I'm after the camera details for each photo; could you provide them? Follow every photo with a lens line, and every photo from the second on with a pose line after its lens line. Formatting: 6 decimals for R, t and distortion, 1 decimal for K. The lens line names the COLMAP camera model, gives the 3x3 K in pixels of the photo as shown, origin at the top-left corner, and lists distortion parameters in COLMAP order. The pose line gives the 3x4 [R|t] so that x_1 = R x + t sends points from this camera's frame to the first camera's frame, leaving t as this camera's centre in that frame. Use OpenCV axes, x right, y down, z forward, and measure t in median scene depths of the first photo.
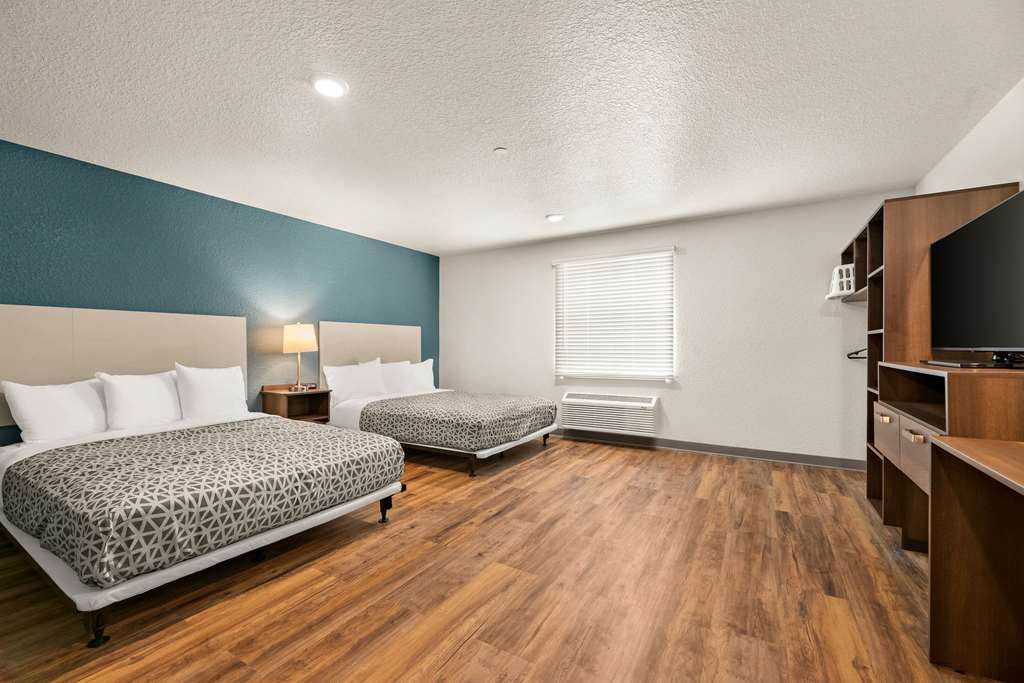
lens RADIAL K [[444.7, 0, 512.0], [0, 444.7, 341.5], [0, 0, 1]] dist [-0.000062, -0.000100]
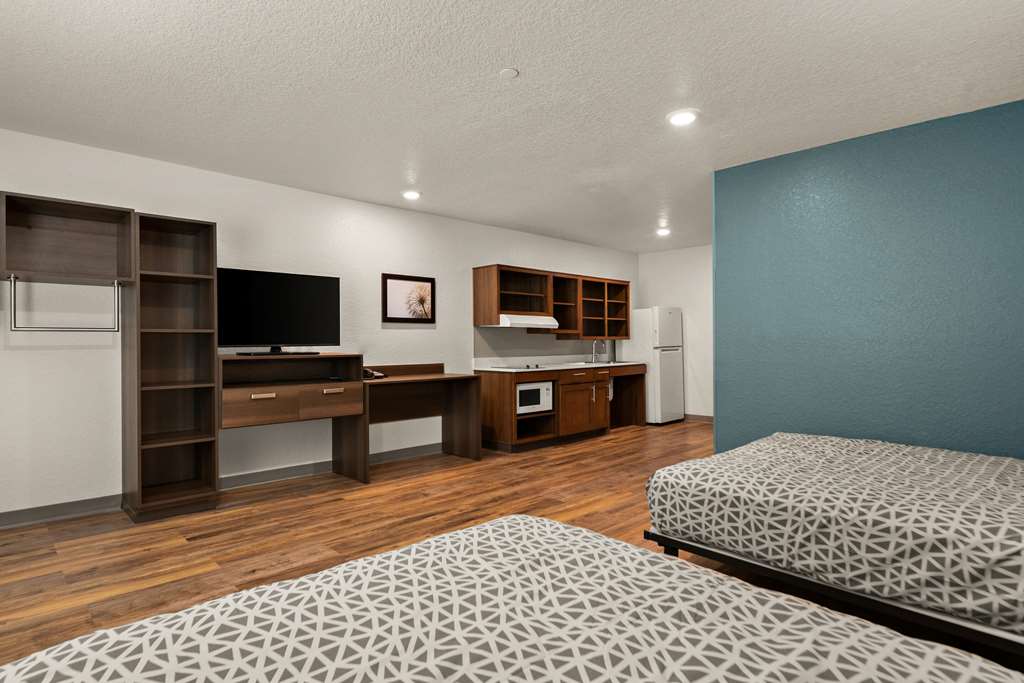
lens RADIAL K [[537.6, 0, 512.0], [0, 537.6, 341.5], [0, 0, 1]] dist [0.003501, 0.000861]
pose [[-0.965765, 0.010749, 0.259195, -0.255982], [0.008416, 0.999914, -0.010106, 0.020878], [-0.259281, -0.007579, -0.965772, 1.843352]]
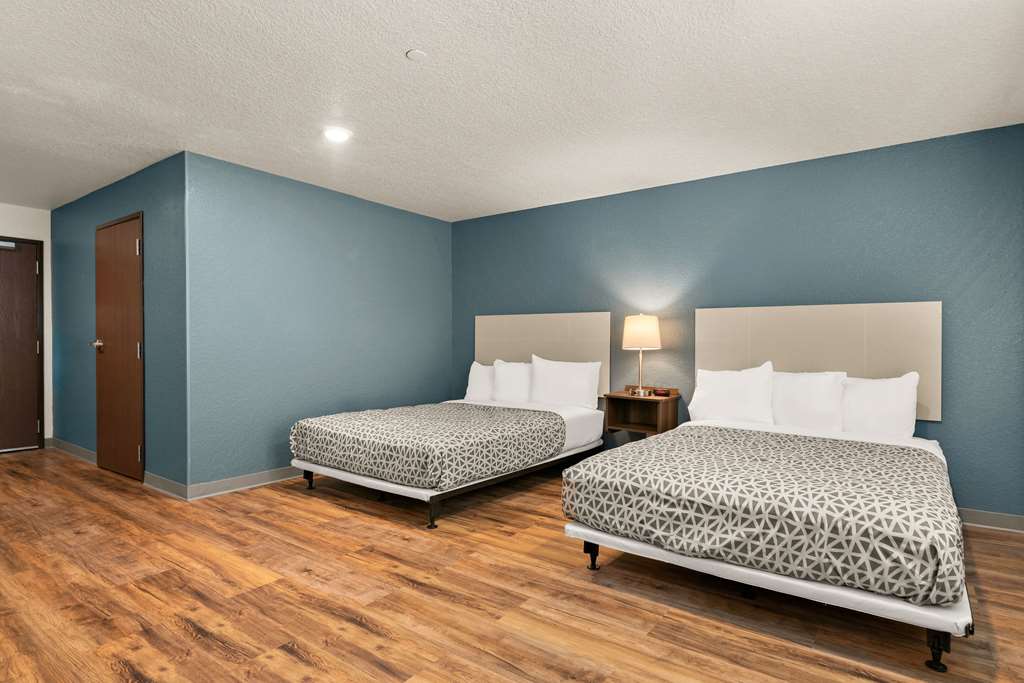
lens RADIAL K [[537.6, 0, 512.0], [0, 537.6, 341.5], [0, 0, 1]] dist [0.003501, 0.000861]
pose [[-0.107002, 0.000919, -0.994258, 0.783072], [0.001344, 0.999999, 0.000780, 0.011678], [0.994258, -0.001253, -0.107003, 1.236405]]
